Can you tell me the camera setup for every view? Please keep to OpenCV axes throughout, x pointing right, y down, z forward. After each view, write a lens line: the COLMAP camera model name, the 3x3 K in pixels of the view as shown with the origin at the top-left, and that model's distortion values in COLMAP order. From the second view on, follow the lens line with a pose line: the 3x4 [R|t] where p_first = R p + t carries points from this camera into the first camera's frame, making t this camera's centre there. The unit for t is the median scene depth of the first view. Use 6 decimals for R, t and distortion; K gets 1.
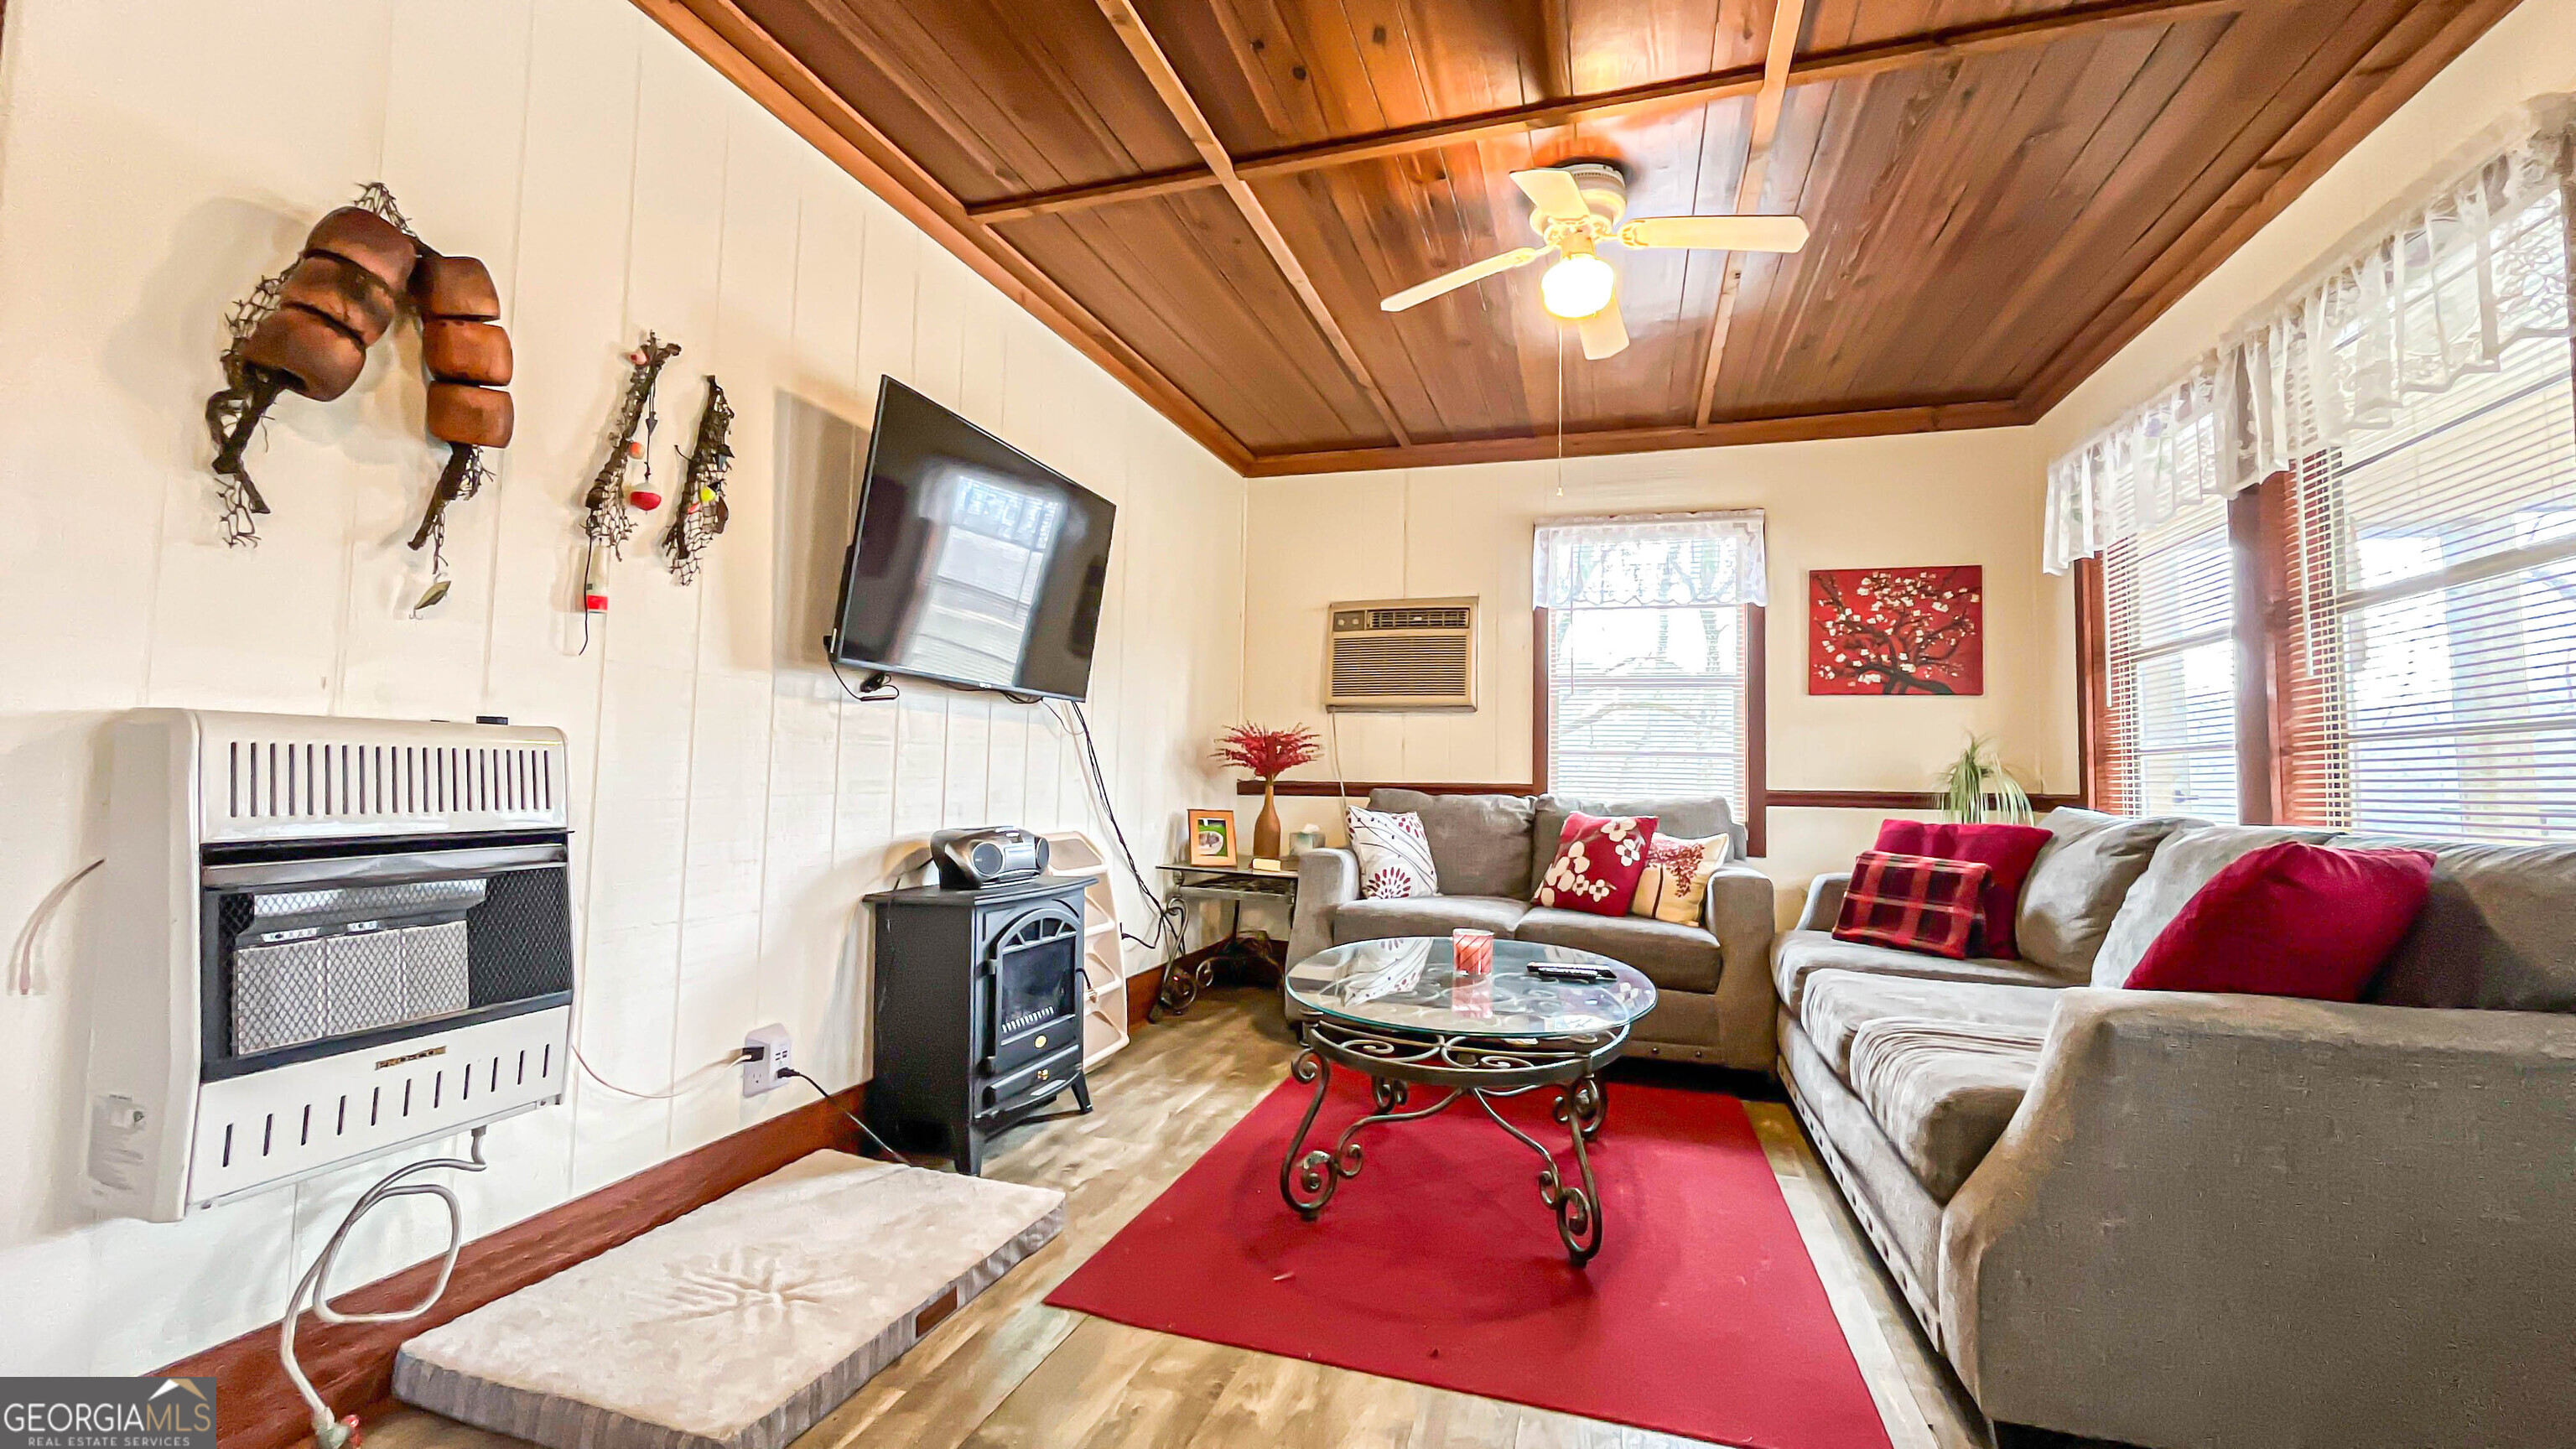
lens RADIAL K [[1045.4, 0, 1282.9], [0, 1045.4, 715.2], [0, 0, 1]] dist [-0.001806, -0.000613]
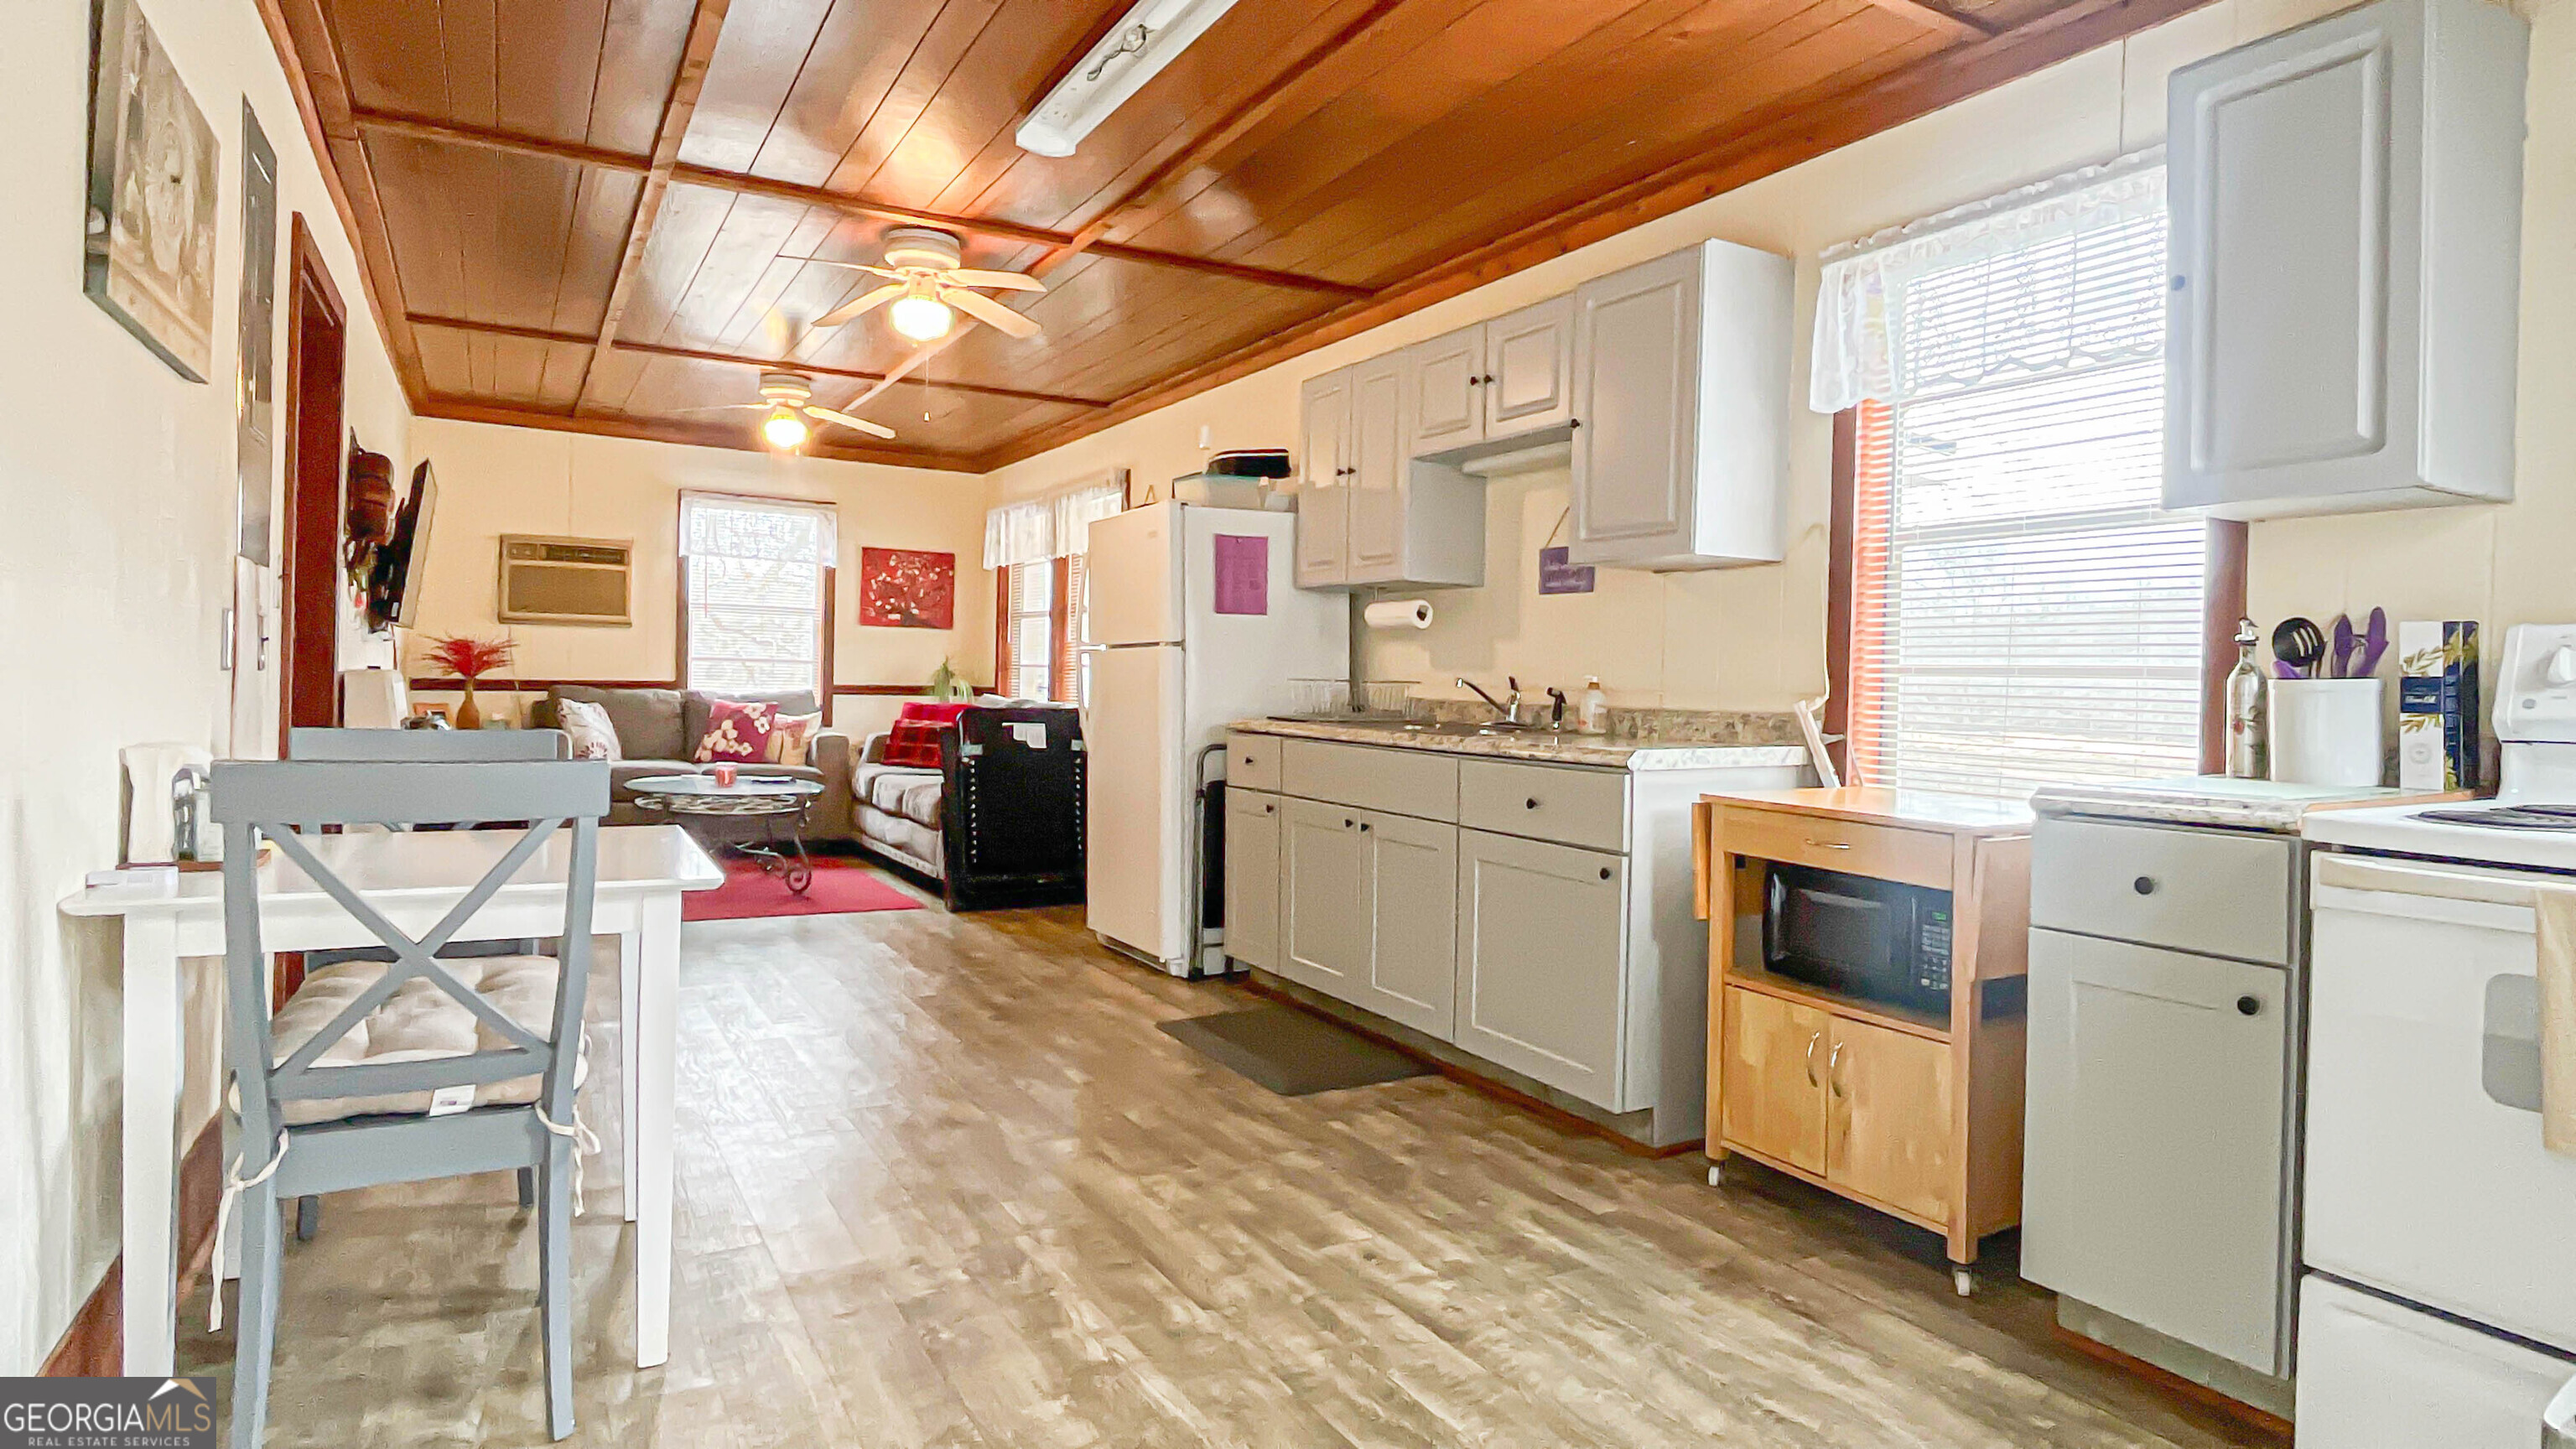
lens RADIAL K [[1356.7, 0, 1288.0], [0, 1356.7, 724.5], [0, 0, 1]] dist [0.001140, 0.000158]
pose [[0.667600, -0.030751, 0.743884, -0.999418], [-0.056658, 0.994151, 0.091945, -0.157287], [-0.742361, -0.103529, 0.661953, -1.441472]]
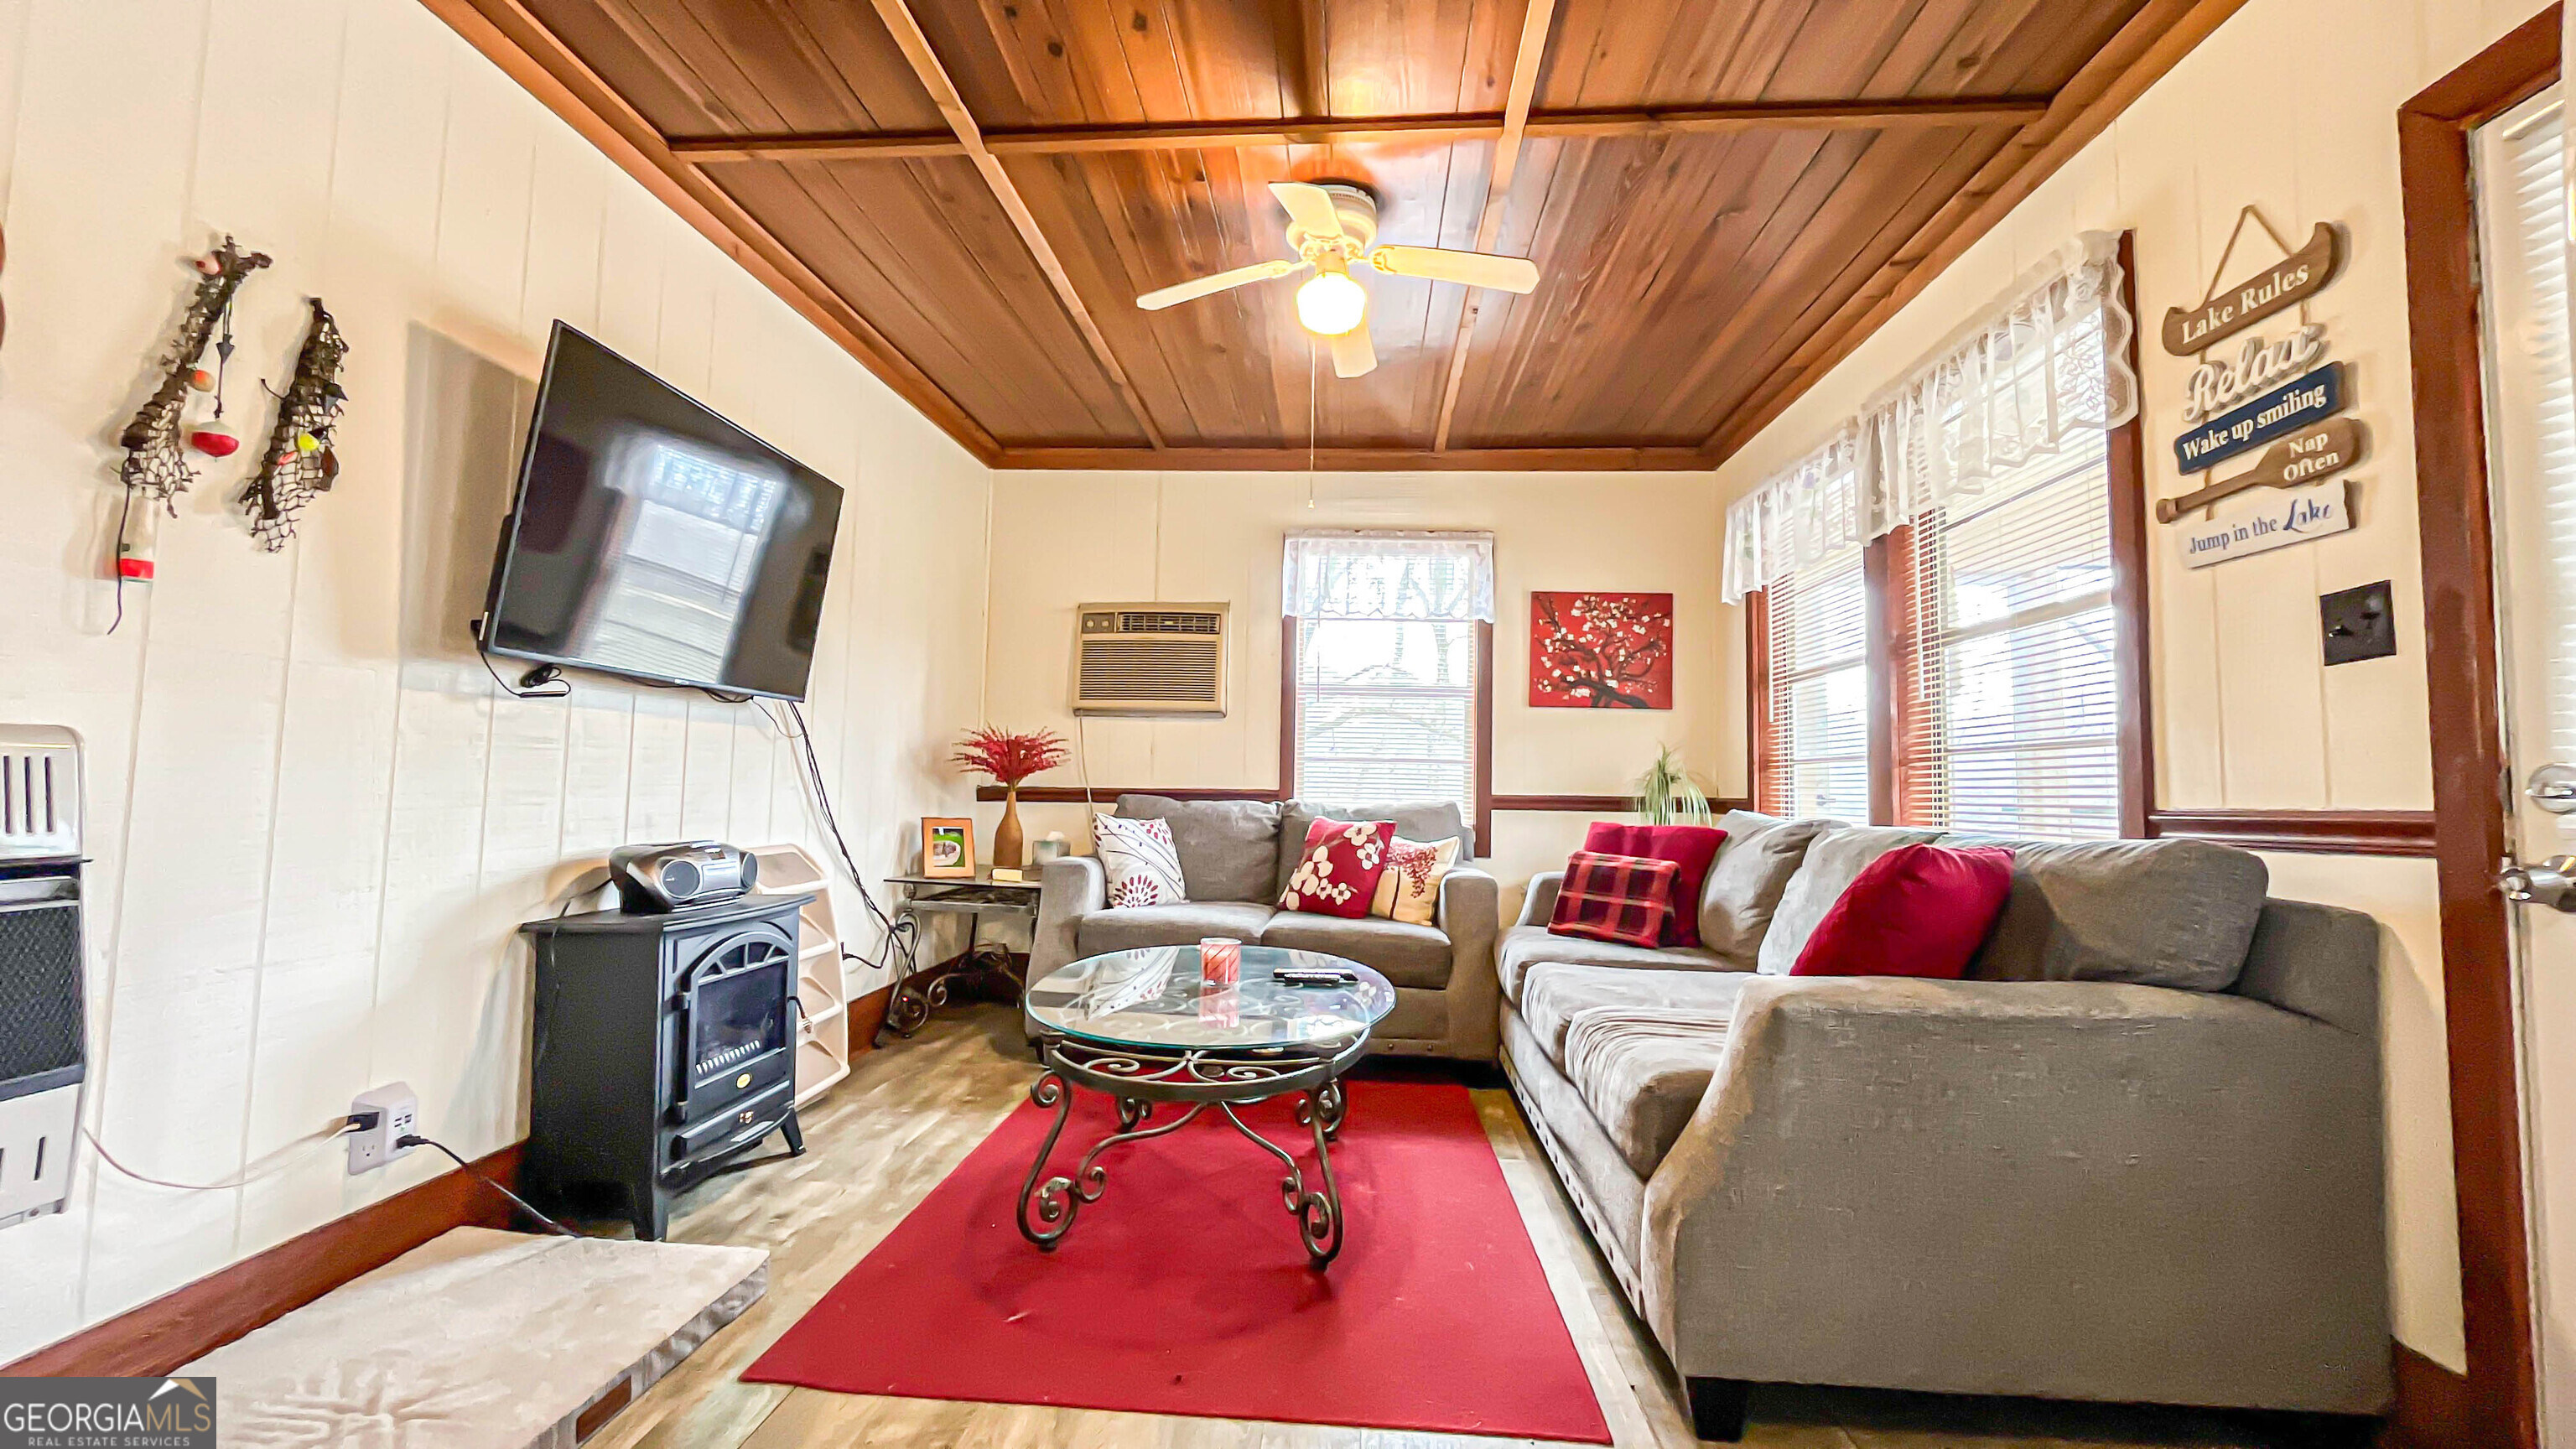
lens RADIAL K [[1045.4, 0, 1282.9], [0, 1045.4, 715.2], [0, 0, 1]] dist [-0.001806, -0.000613]
pose [[0.971323, 0.014589, 0.237315, 0.000226], [-0.013961, 0.999893, -0.004328, -0.003820], [-0.237353, 0.000891, 0.971423, 0.020085]]
